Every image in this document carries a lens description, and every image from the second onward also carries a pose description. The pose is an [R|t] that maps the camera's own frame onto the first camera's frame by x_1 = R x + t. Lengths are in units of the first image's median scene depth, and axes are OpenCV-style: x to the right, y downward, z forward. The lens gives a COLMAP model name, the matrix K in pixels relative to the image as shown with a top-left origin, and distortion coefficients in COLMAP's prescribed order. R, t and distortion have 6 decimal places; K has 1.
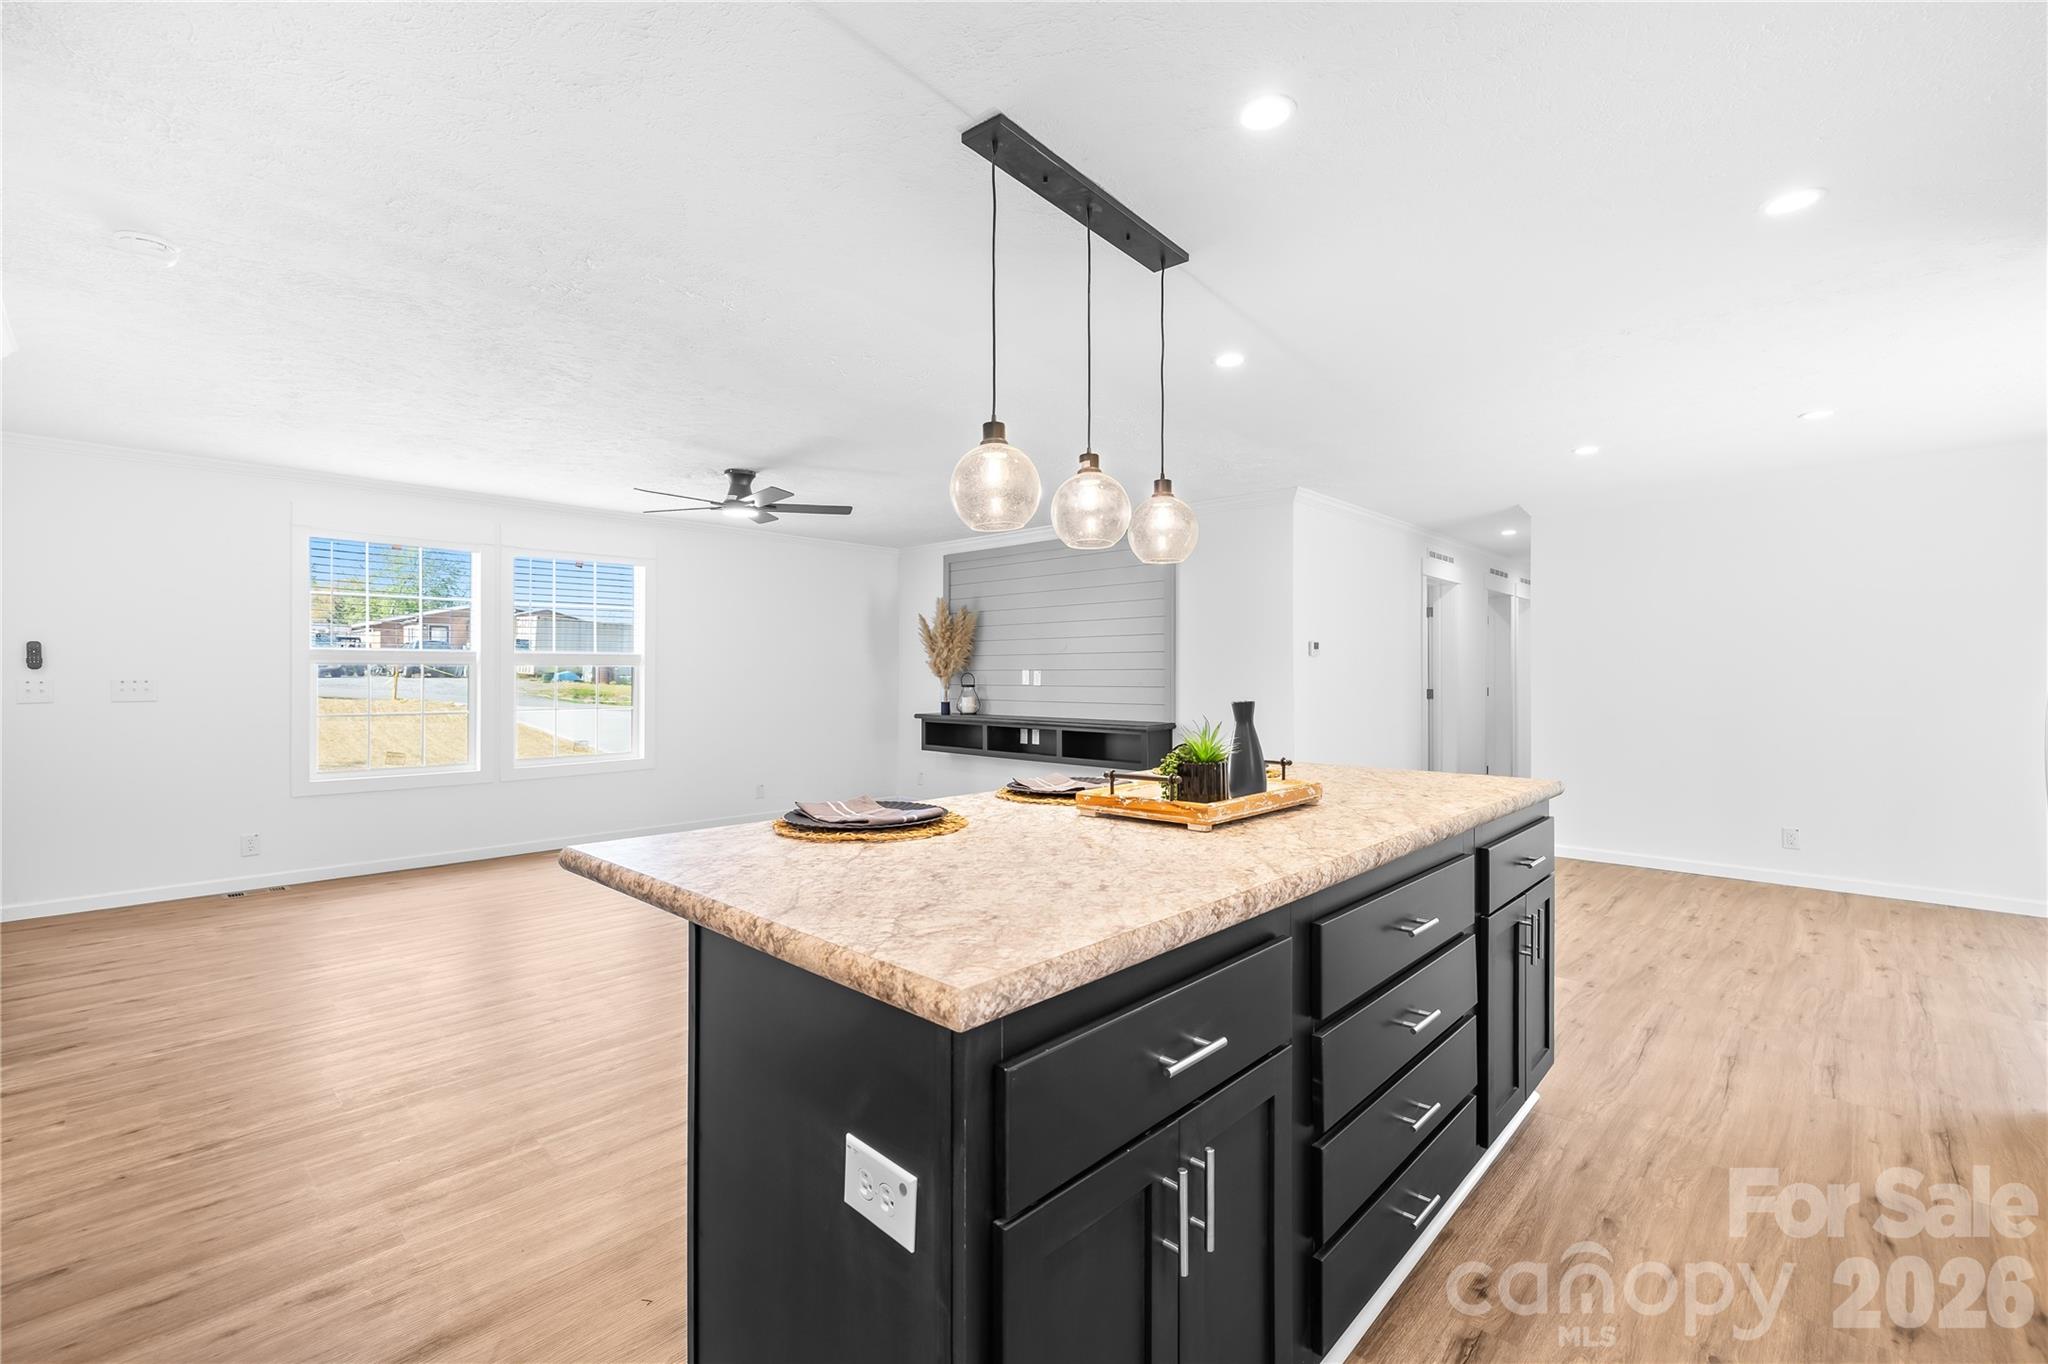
lens RADIAL K [[868.8, 0, 1018.9], [0, 868.8, 681.6], [0, 0, 1]] dist [0.002247, -0.002153]
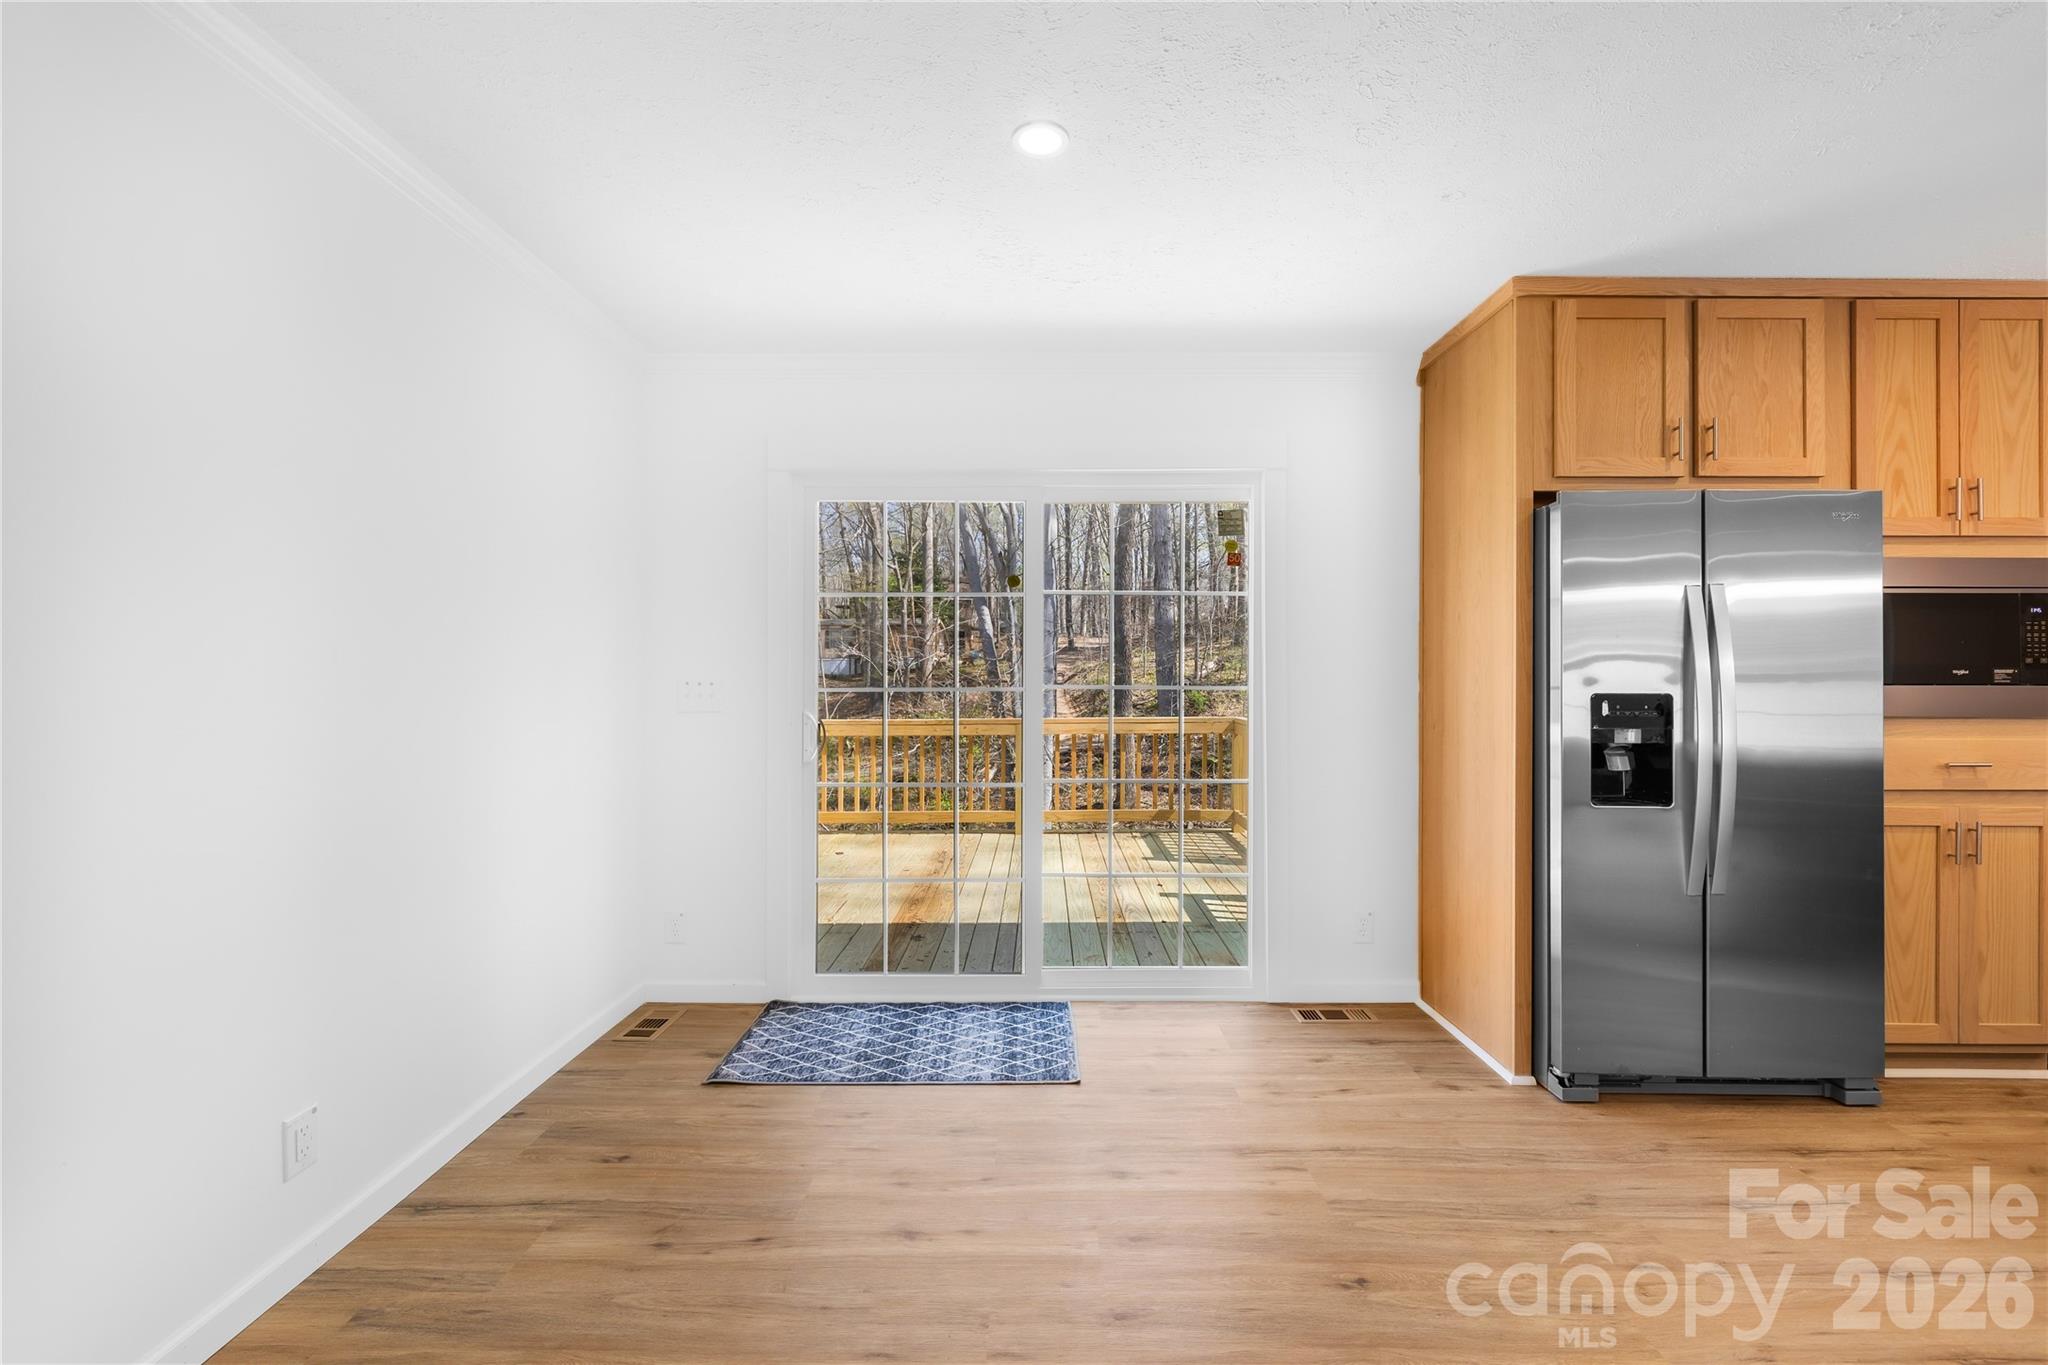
lens RADIAL K [[871.7, 0, 1029.1], [0, 871.7, 668.6], [0, 0, 1]] dist [0.001626, -0.001158]
pose [[-0.698694, 0.001415, 0.715419, 0.323489], [0.002567, 0.999997, 0.000529, -0.004622], [-0.715416, 0.002206, -0.698695, 0.761076]]
